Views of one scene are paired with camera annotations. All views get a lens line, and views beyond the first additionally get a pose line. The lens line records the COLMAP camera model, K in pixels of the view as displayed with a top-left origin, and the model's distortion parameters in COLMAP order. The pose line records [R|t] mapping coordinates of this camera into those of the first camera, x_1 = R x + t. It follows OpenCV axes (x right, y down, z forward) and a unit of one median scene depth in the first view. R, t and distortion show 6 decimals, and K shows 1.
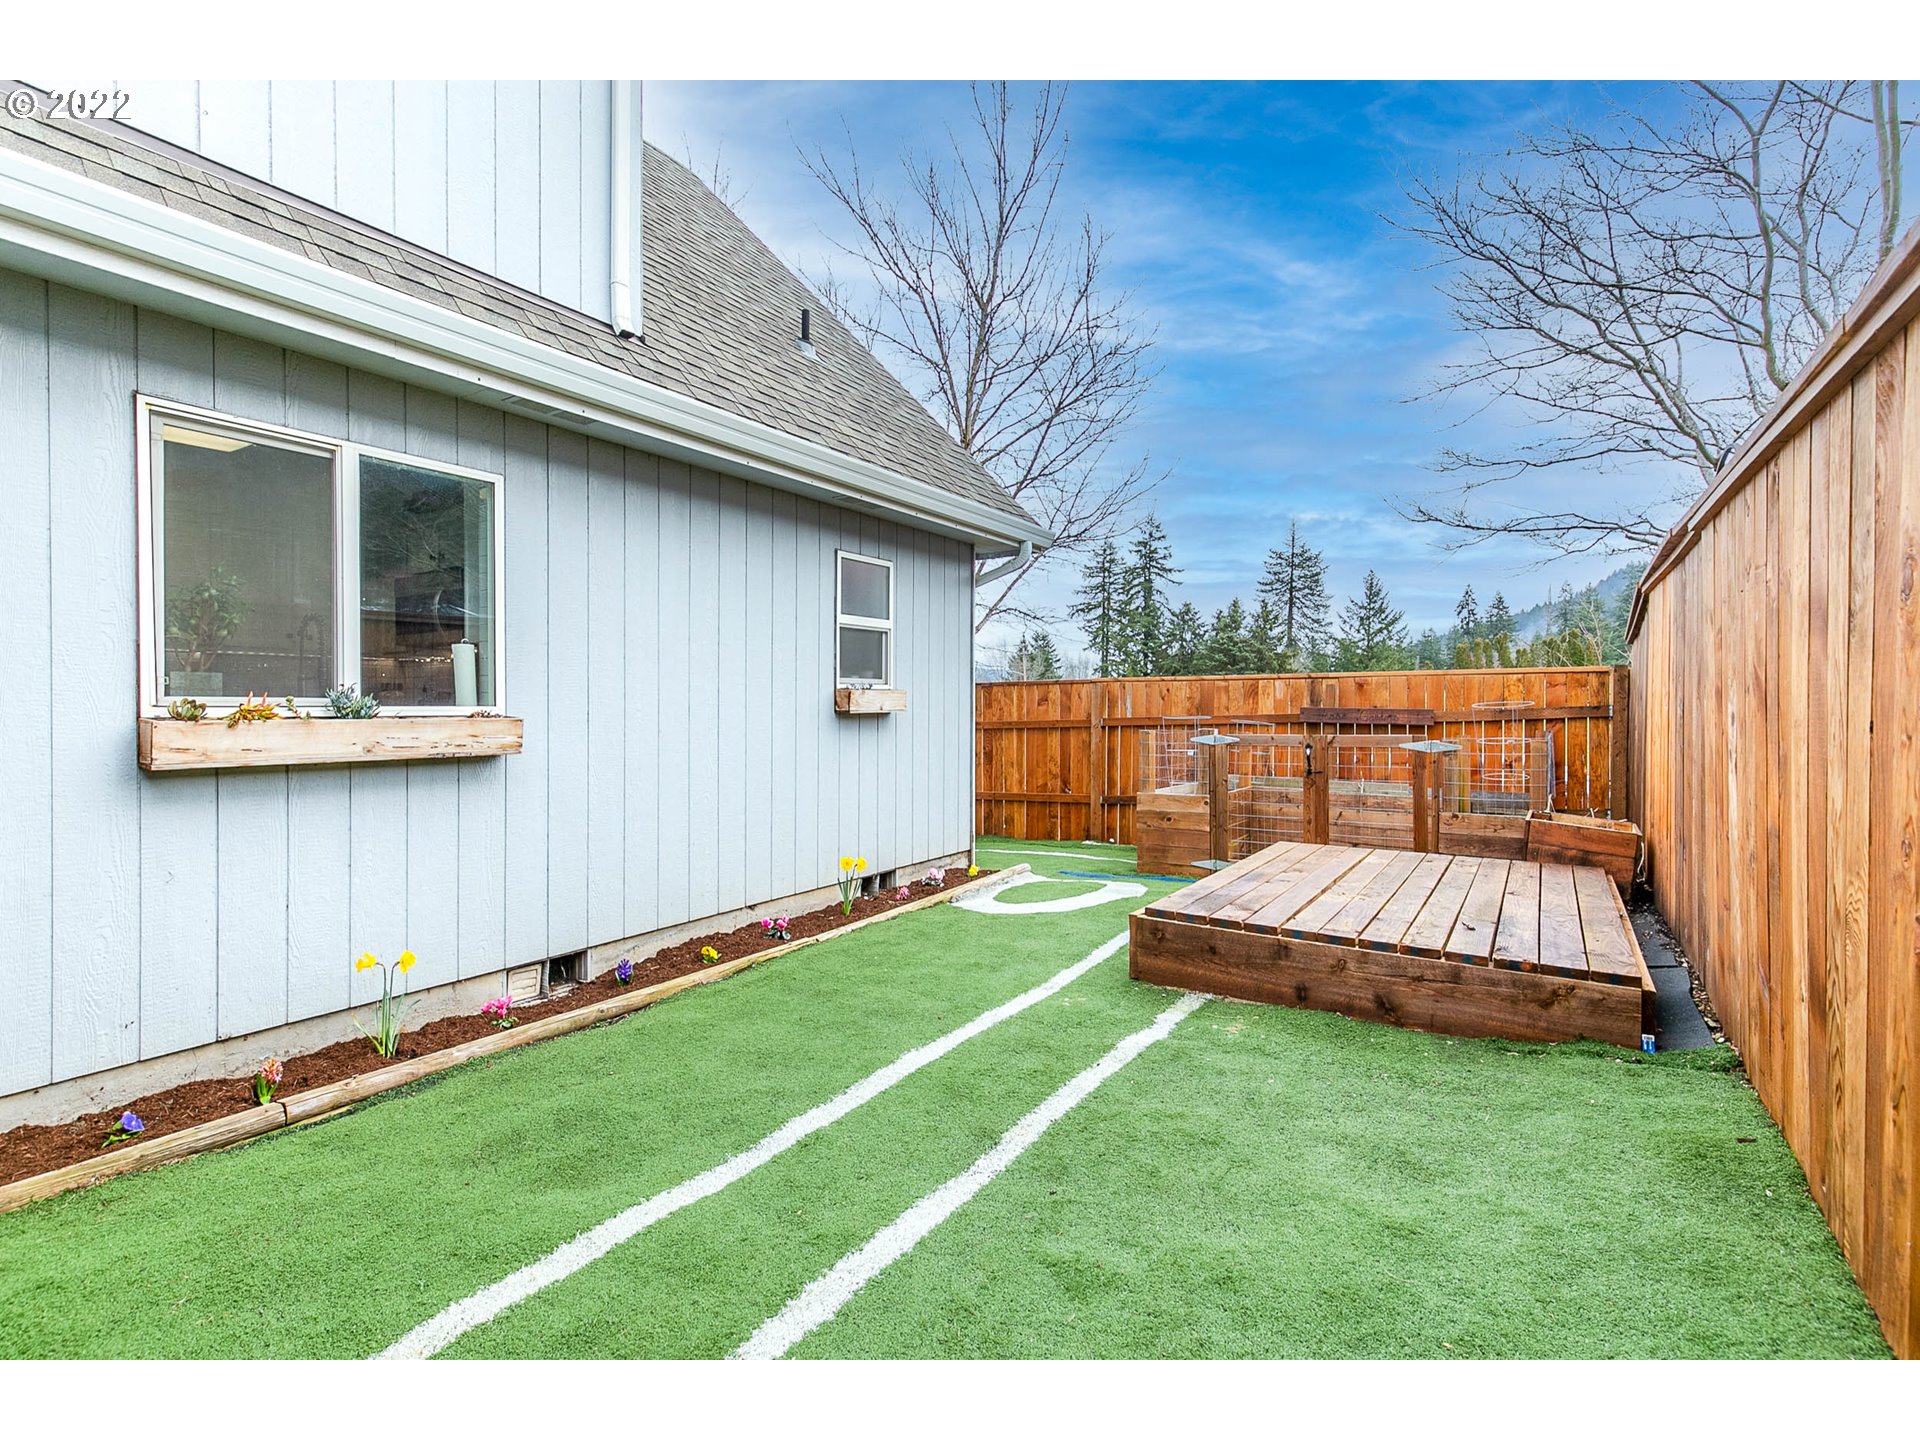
lens RADIAL K [[911.5, 0, 957.3], [0, 911.5, 714.1], [0, 0, 1]] dist [0.001467, -0.000500]
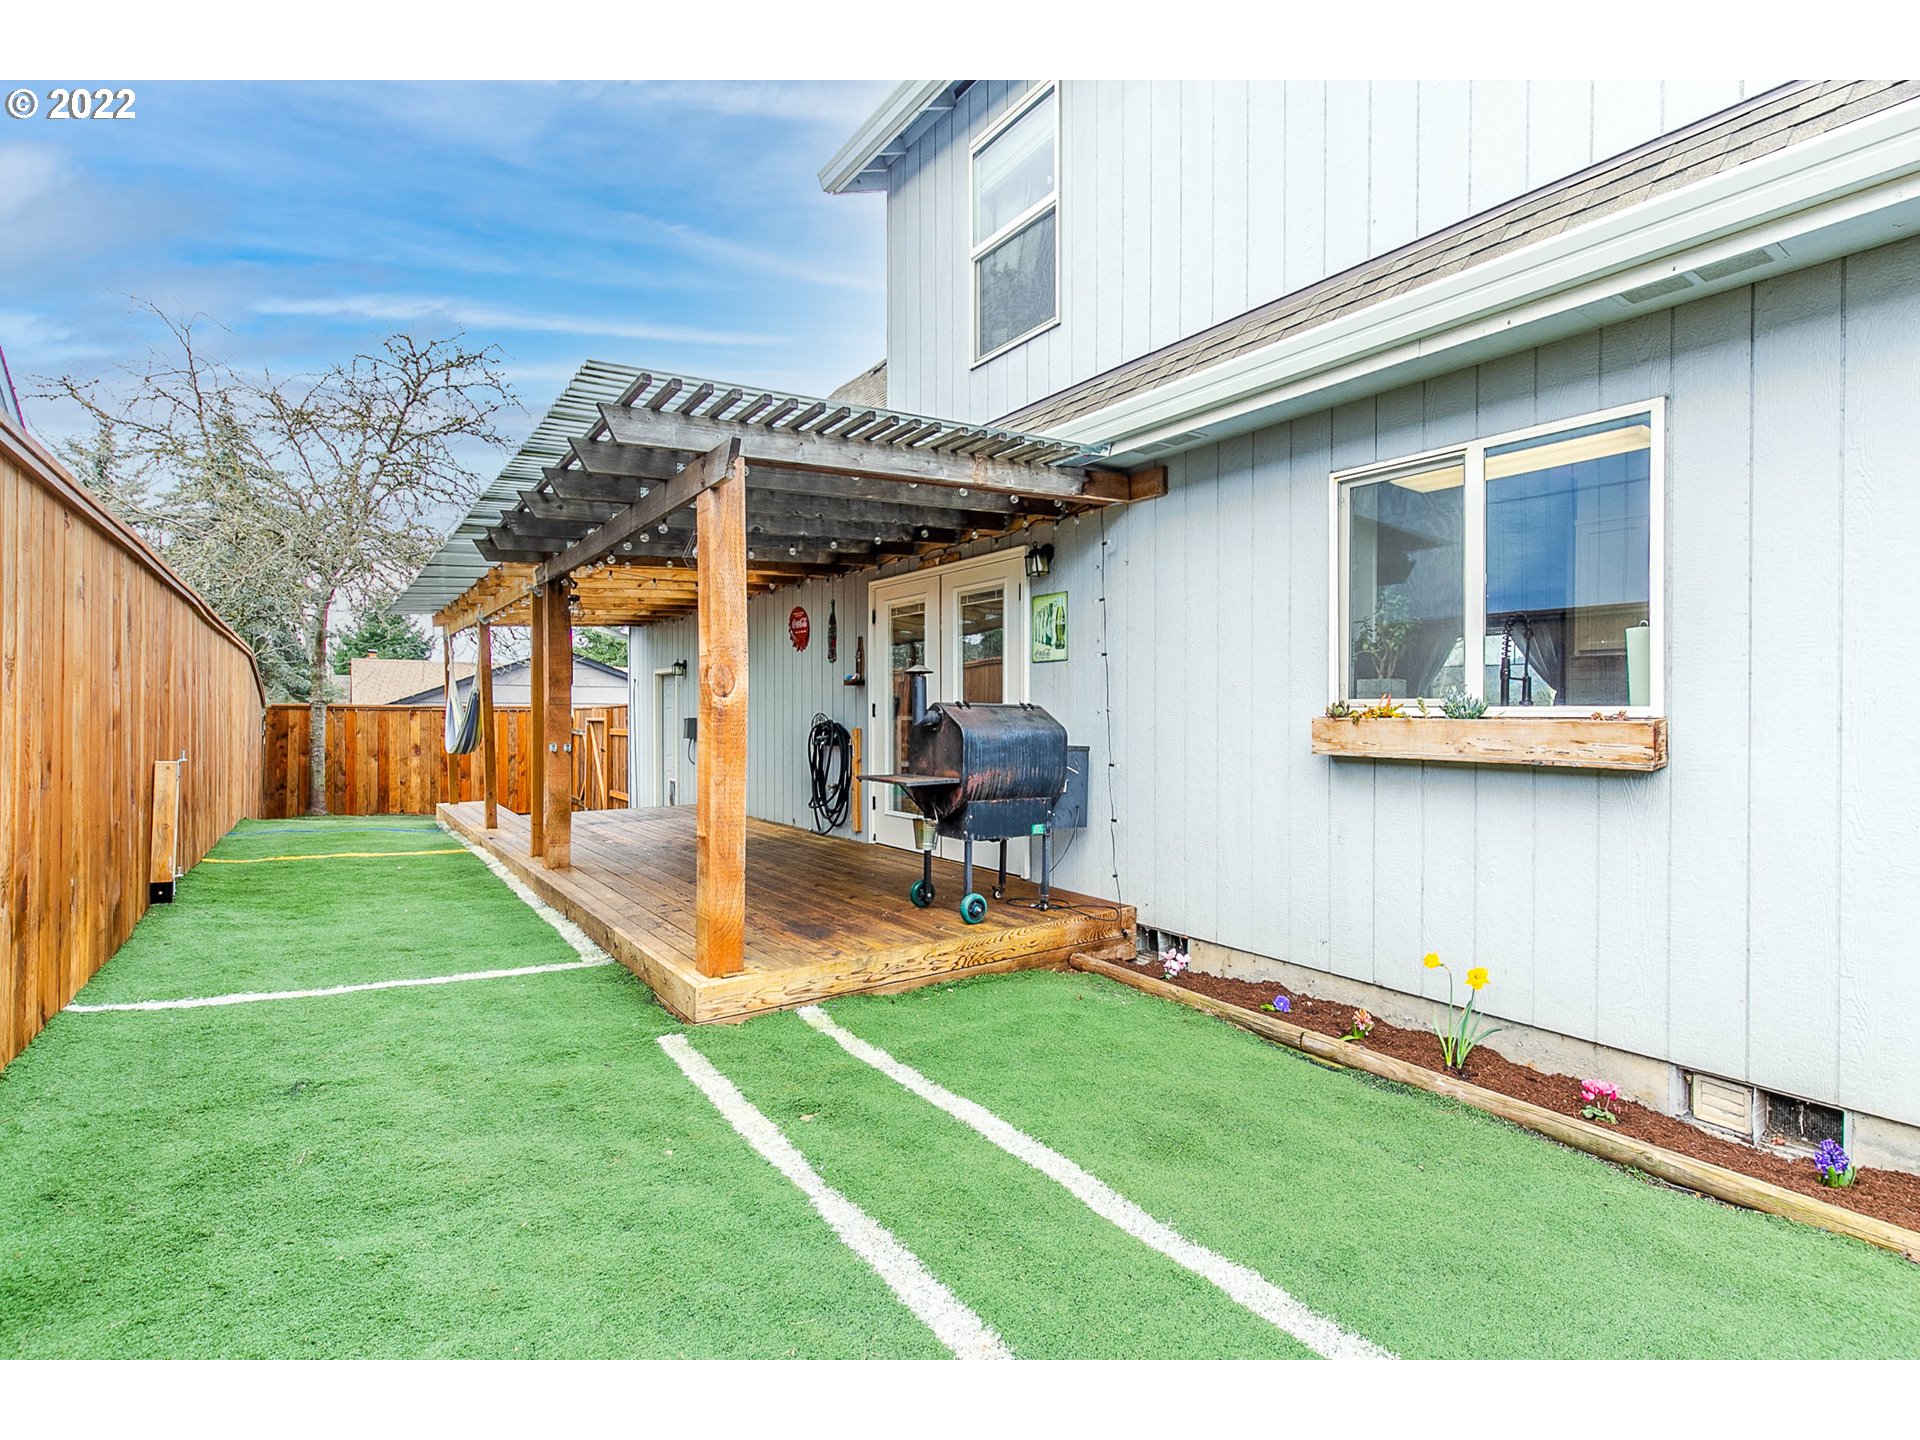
lens RADIAL K [[911.5, 0, 957.3], [0, 911.5, 714.1], [0, 0, 1]] dist [0.001467, -0.000500]
pose [[-0.378154, -0.000993, -0.925742, 0.479803], [-0.014803, 0.999878, 0.004974, 0.003437], [0.925624, 0.015585, -0.378123, 0.876180]]
